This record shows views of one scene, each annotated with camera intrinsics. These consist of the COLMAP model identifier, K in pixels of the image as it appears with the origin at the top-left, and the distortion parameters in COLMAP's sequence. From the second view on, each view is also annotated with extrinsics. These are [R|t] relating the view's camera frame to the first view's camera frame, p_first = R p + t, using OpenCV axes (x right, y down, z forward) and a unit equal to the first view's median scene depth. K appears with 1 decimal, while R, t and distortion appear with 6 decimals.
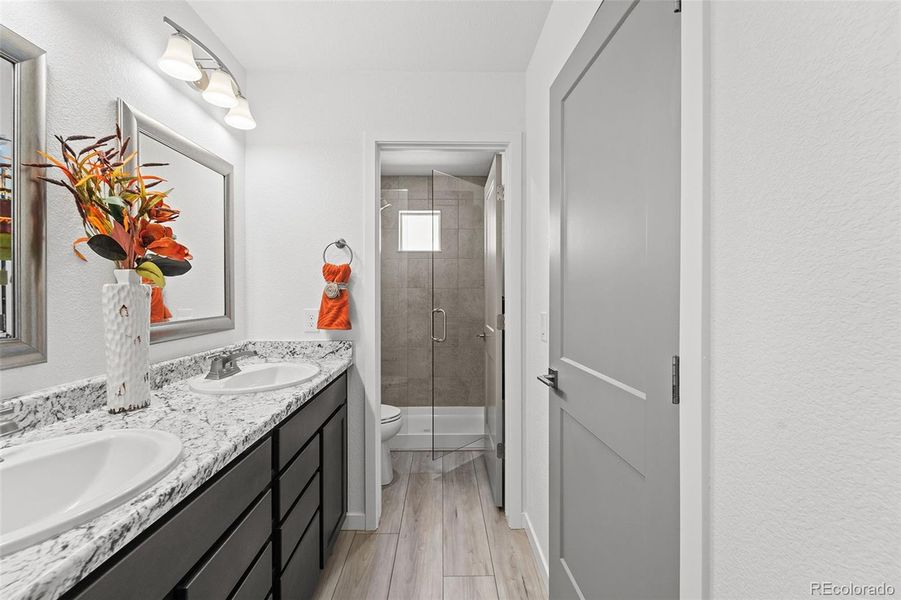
lens RADIAL K [[374.3, 0, 452.2], [0, 374.3, 293.1], [0, 0, 1]] dist [0.000879, -0.000835]
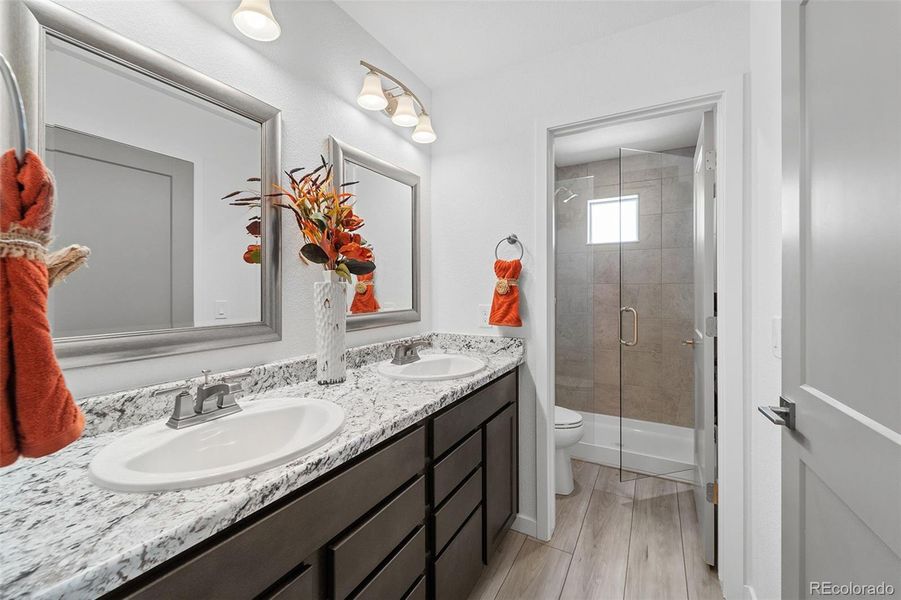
lens RADIAL K [[371.9, 0, 450.8], [0, 371.9, 288.0], [0, 0, 1]] dist [0.002948, -0.000077]
pose [[0.865183, -0.001169, -0.501455, 0.067511], [-0.000499, 0.999995, -0.003192, -0.000092], [0.501457, 0.003012, 0.865178, 0.083240]]
